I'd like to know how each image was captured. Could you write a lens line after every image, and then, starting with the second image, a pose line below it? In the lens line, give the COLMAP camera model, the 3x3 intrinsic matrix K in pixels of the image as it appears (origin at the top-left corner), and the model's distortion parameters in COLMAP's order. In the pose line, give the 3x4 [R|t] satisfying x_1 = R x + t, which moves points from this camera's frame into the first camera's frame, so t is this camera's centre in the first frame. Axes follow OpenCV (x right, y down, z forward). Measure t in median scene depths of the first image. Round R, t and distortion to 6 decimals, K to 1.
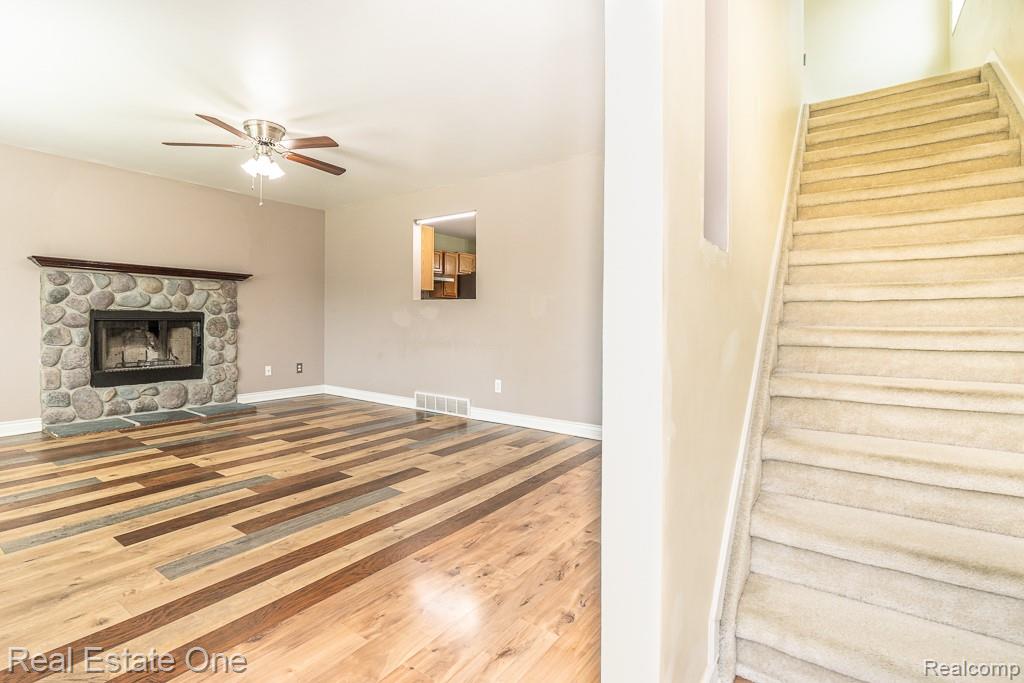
lens RADIAL K [[465.0, 0, 501.4], [0, 465.0, 331.7], [0, 0, 1]] dist [-0.005831, 0.003332]
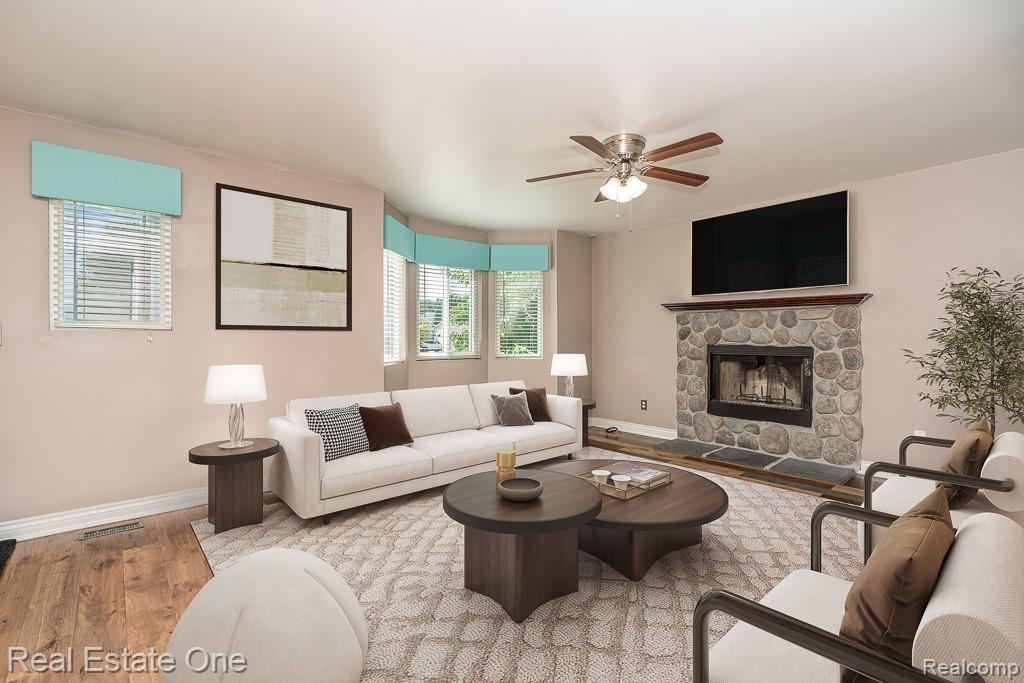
lens RADIAL K [[465.0, 0, 514.3], [0, 465.0, 335.5], [0, 0, 1]] dist [-0.005831, 0.003332]
pose [[-0.216497, -0.012823, -0.976199, 0.327346], [-0.027178, 0.999605, -0.007103, -0.049623], [0.975905, 0.024994, -0.216760, 0.795527]]
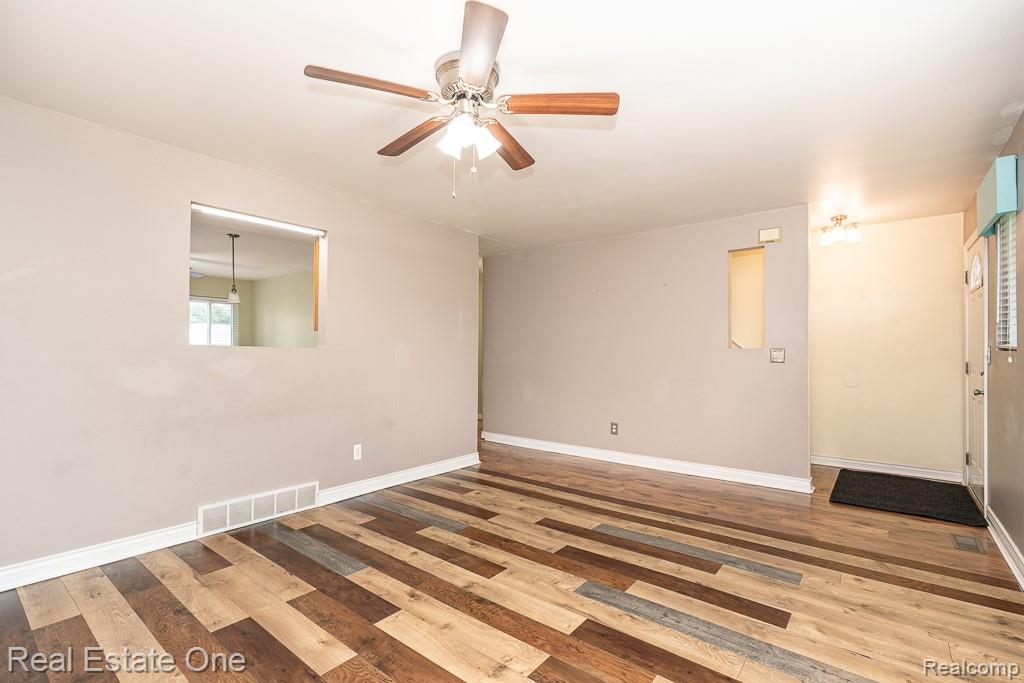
lens RADIAL K [[465.0, 0, 505.5], [0, 465.0, 347.6], [0, 0, 1]] dist [-0.005831, 0.003332]
pose [[0.072002, -0.000202, 0.997404, -0.893477], [0.026265, 0.999654, -0.001693, -0.066729], [-0.997059, 0.026318, 0.071983, 0.731668]]
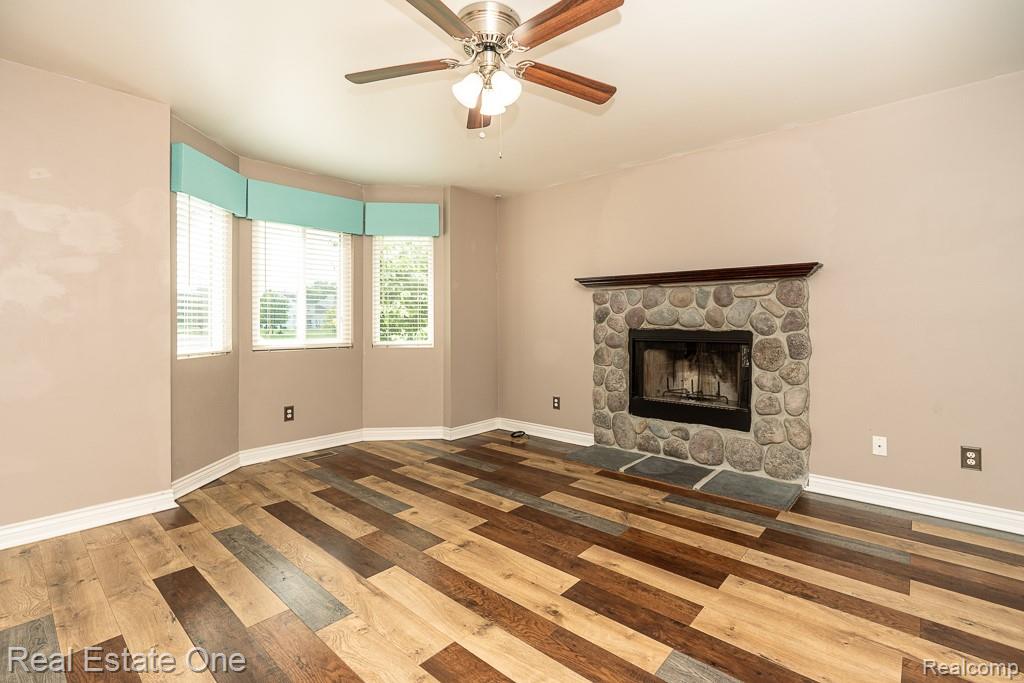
lens RADIAL K [[465.0, 0, 518.9], [0, 465.0, 319.3], [0, 0, 1]] dist [-0.005831, 0.003332]
pose [[-0.095905, -0.018352, -0.995221, 0.052585], [-0.027041, 0.999509, -0.015826, -0.046770], [0.995023, 0.025394, -0.096354, 0.883061]]
